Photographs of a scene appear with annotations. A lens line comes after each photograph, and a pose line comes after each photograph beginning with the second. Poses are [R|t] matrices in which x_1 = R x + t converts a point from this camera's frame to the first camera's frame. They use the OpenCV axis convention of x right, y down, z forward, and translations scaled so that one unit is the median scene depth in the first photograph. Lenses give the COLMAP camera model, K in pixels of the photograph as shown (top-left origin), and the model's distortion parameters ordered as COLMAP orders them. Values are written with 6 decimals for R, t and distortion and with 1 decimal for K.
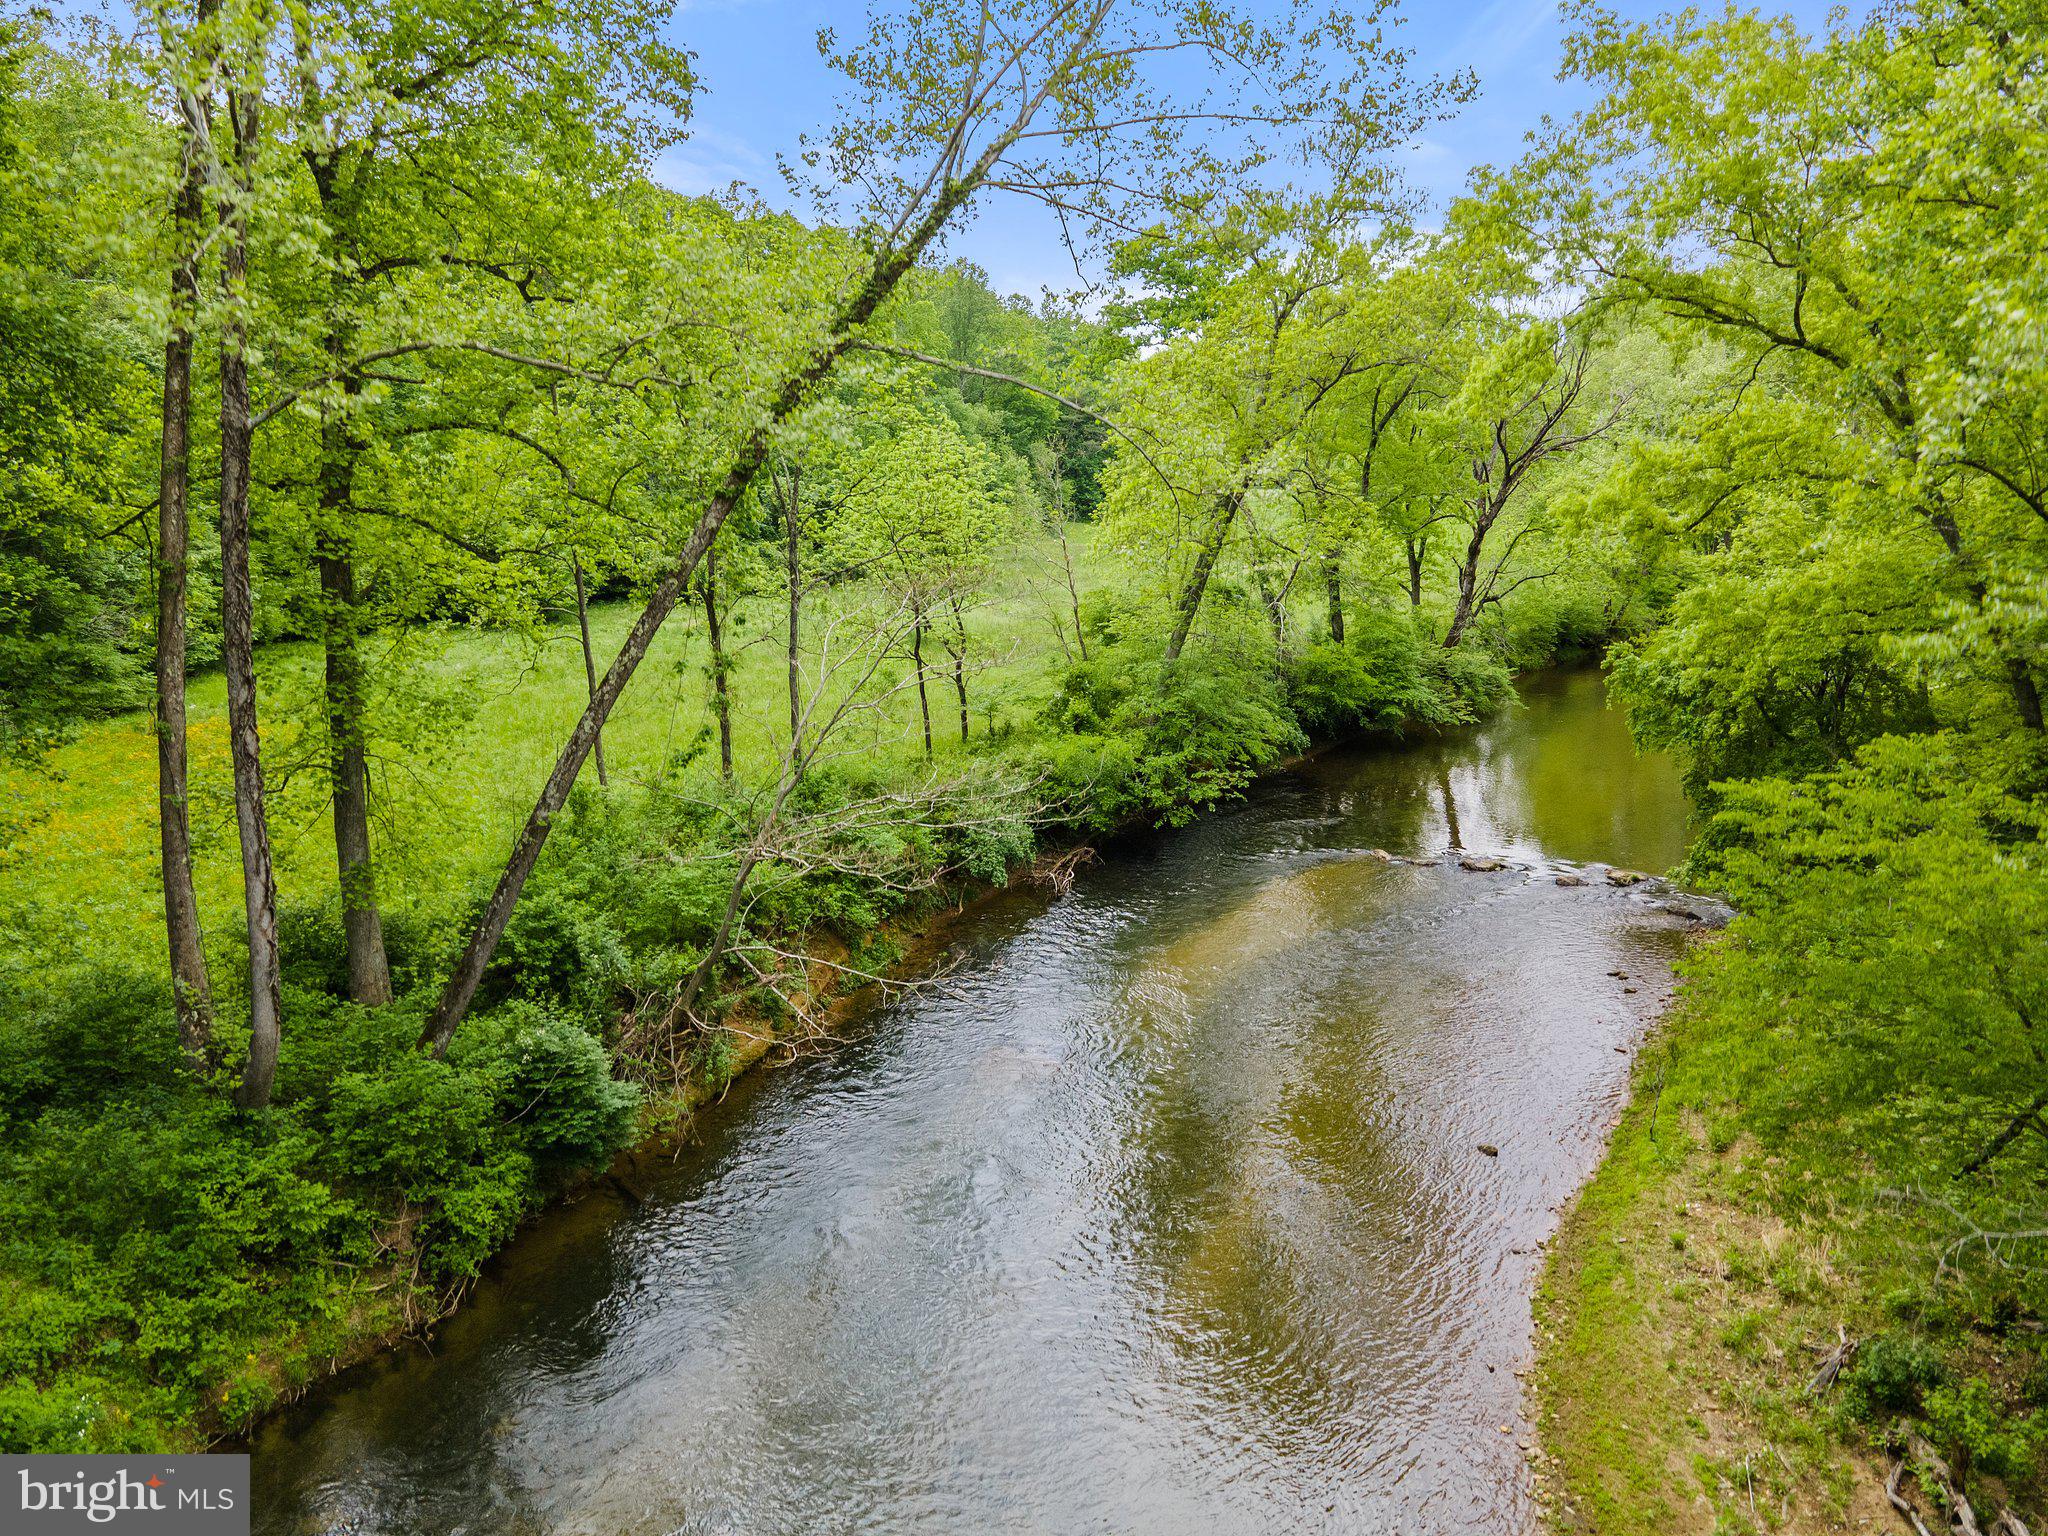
lens RADIAL K [[1490.1, 0, 1015.5], [0, 1490.1, 767.7], [0, 0, 1]] dist [0.031331, 0.031111]
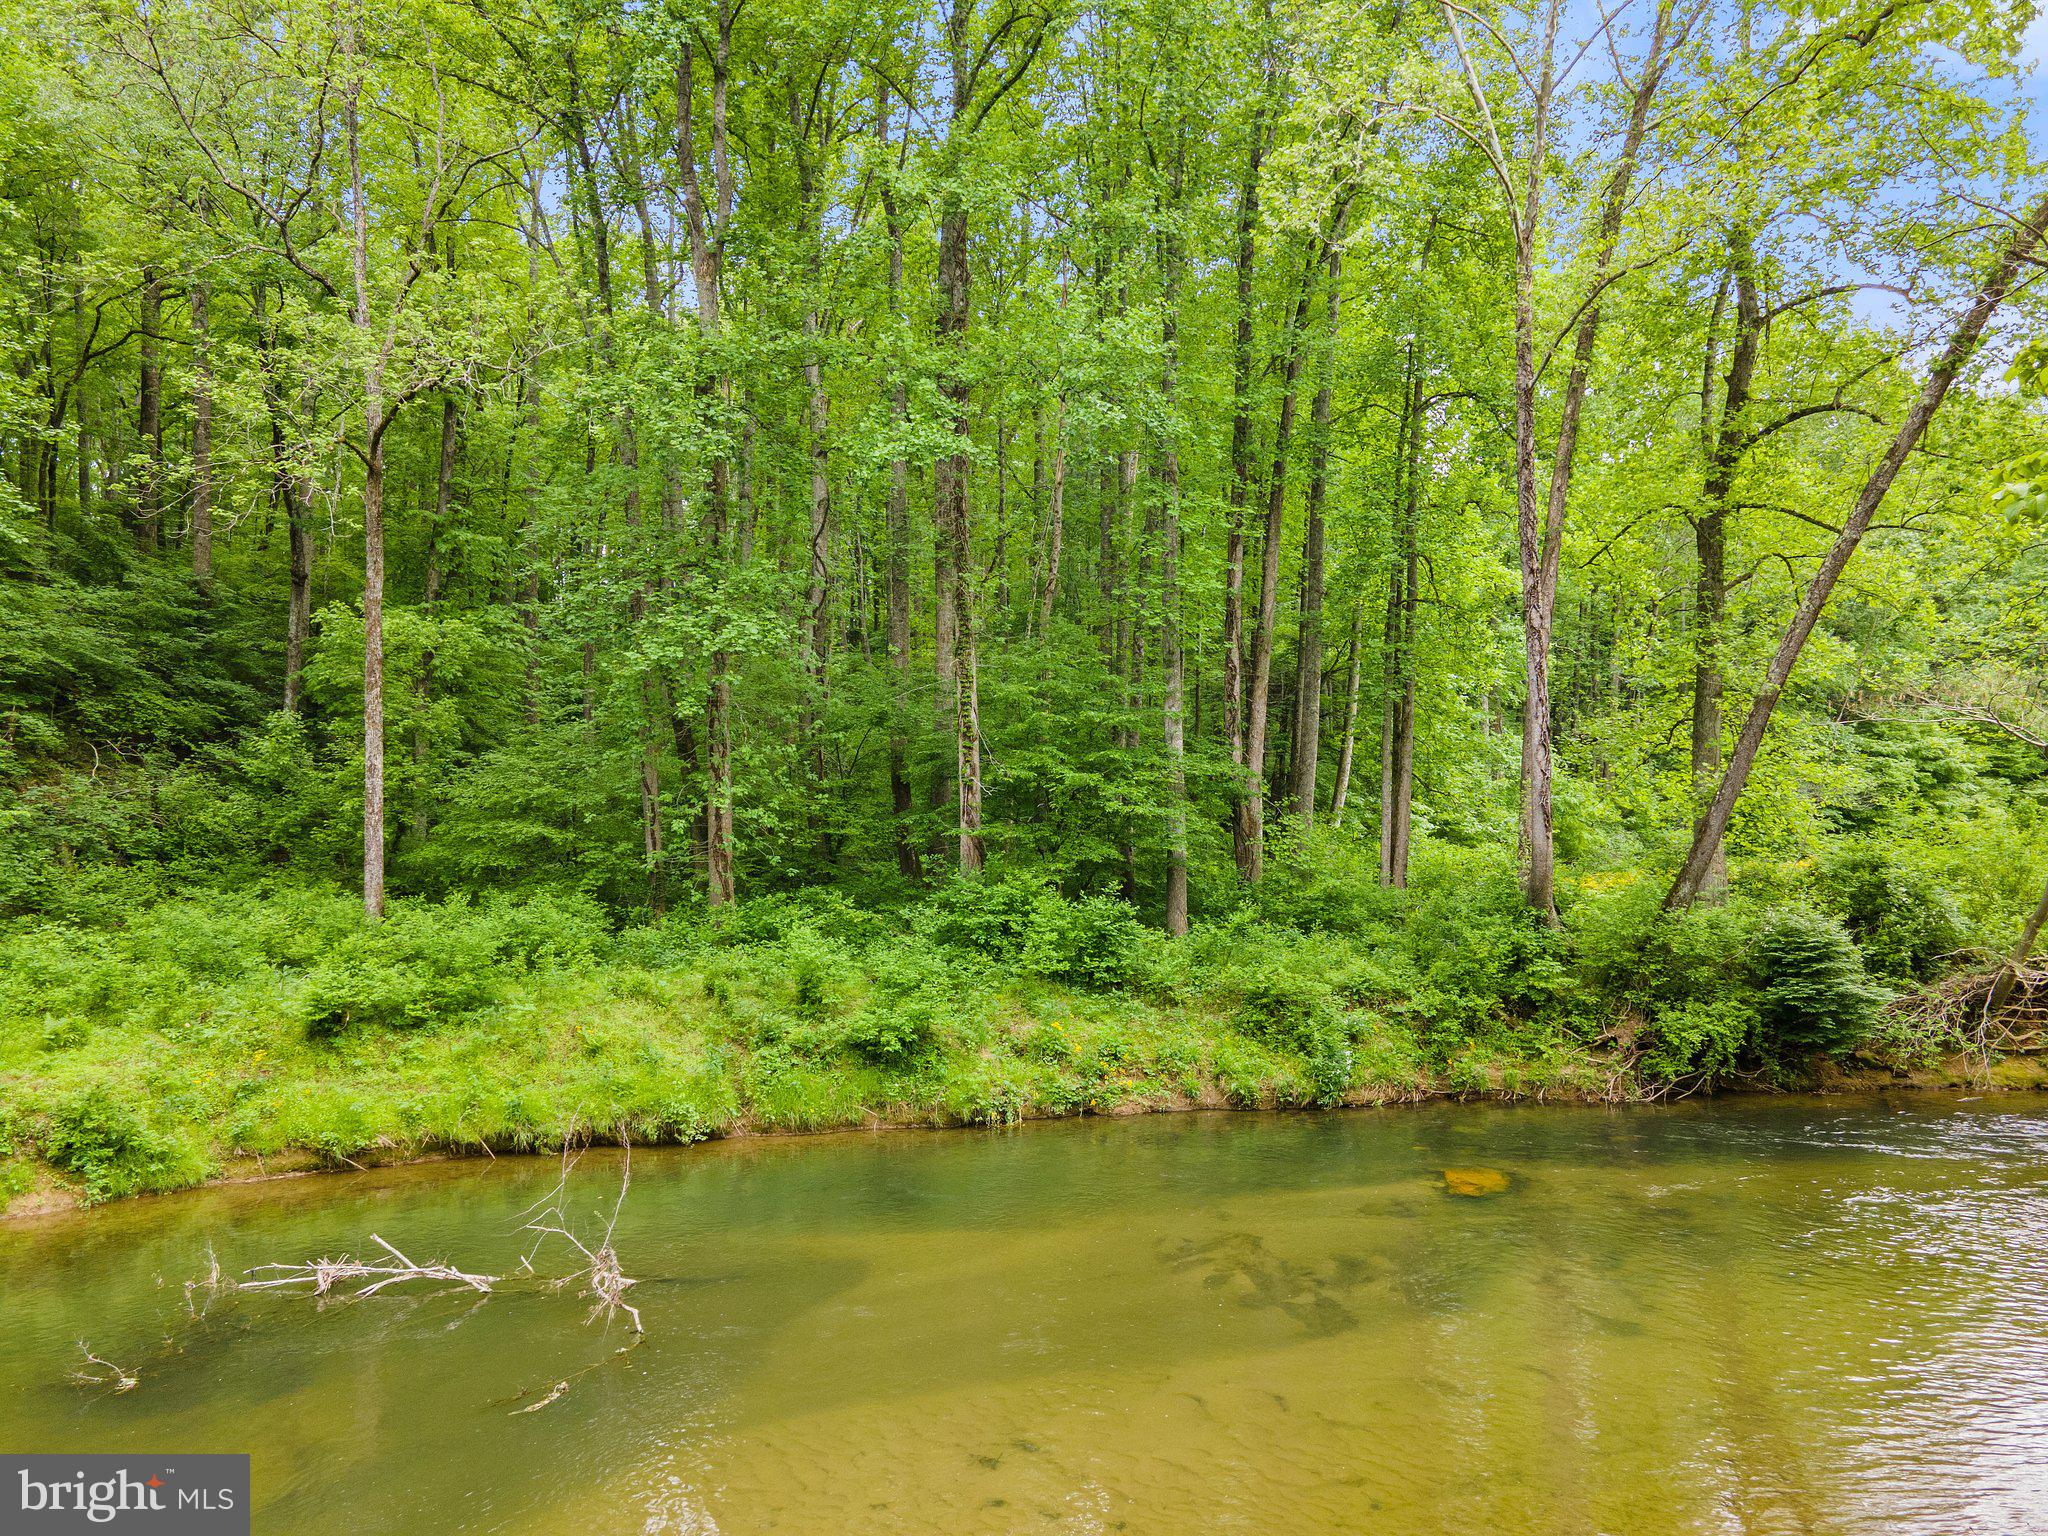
lens RADIAL K [[1490.1, 0, 1022.3], [0, 1490.1, 761.9], [0, 0, 1]] dist [0.031331, 0.031111]
pose [[0.419355, -0.040044, -0.906939, 0.454812], [-0.169137, 0.978088, -0.121392, 0.298336], [0.891927, 0.204303, 0.403394, 0.028429]]
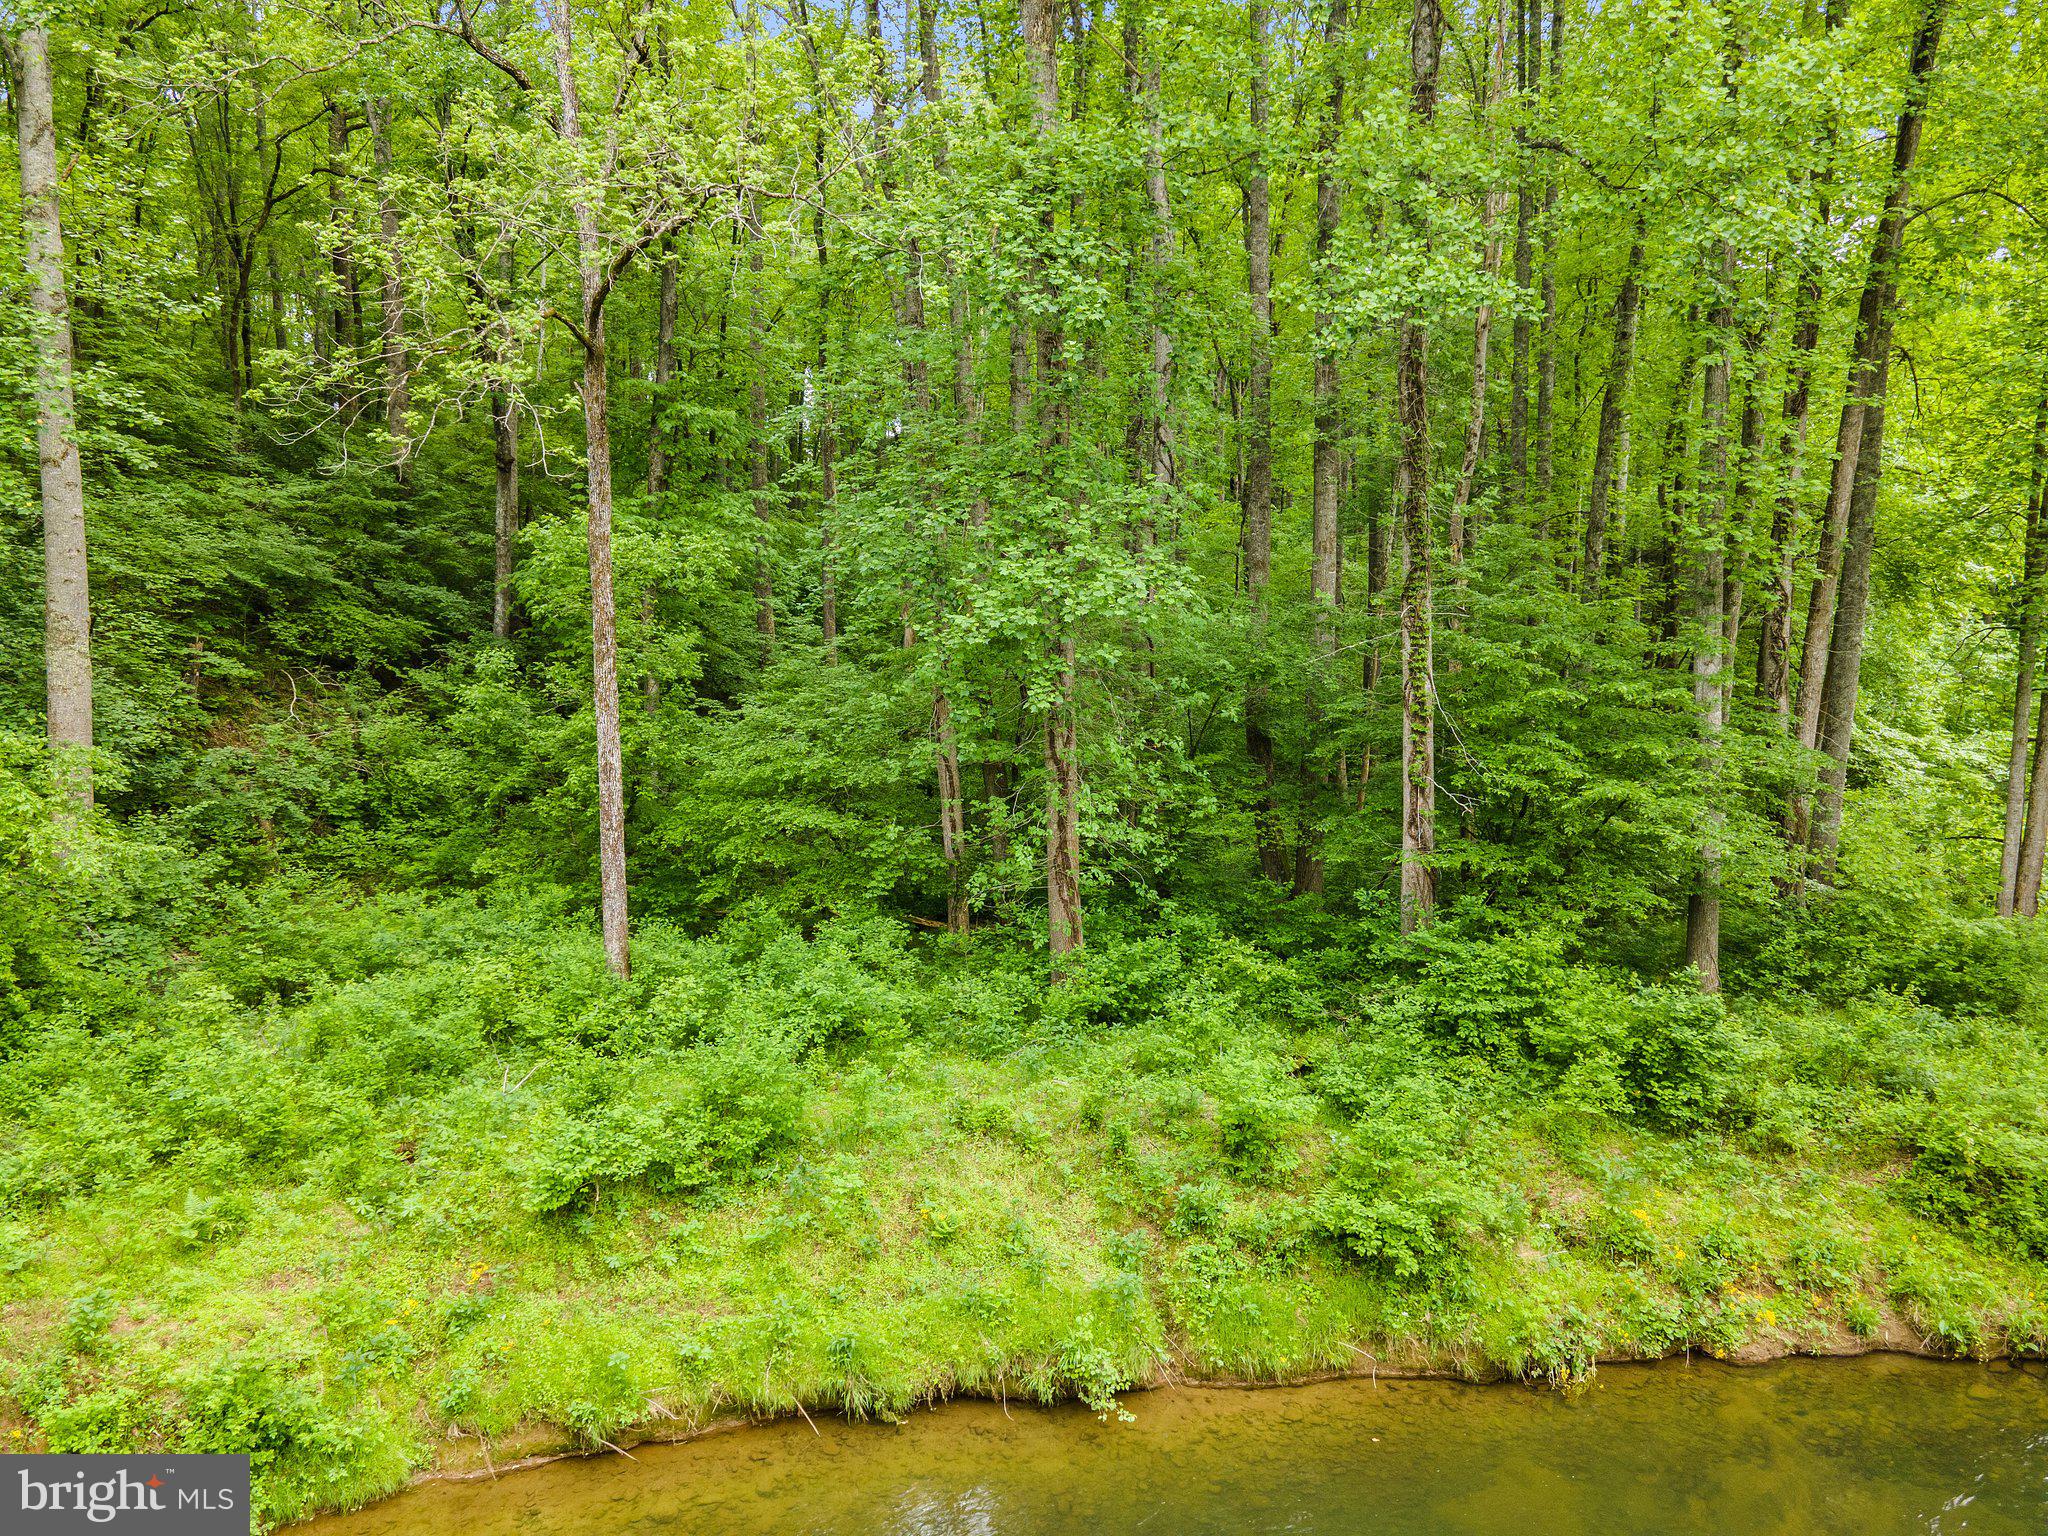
lens RADIAL K [[1490.1, 0, 1019.8], [0, 1490.1, 762.0], [0, 0, 1]] dist [0.031331, 0.031111]
pose [[0.301867, 0.065842, -0.951074, 0.051250], [-0.174972, 0.984492, 0.012620, 0.186680], [0.937156, 0.162602, 0.308706, 0.004488]]
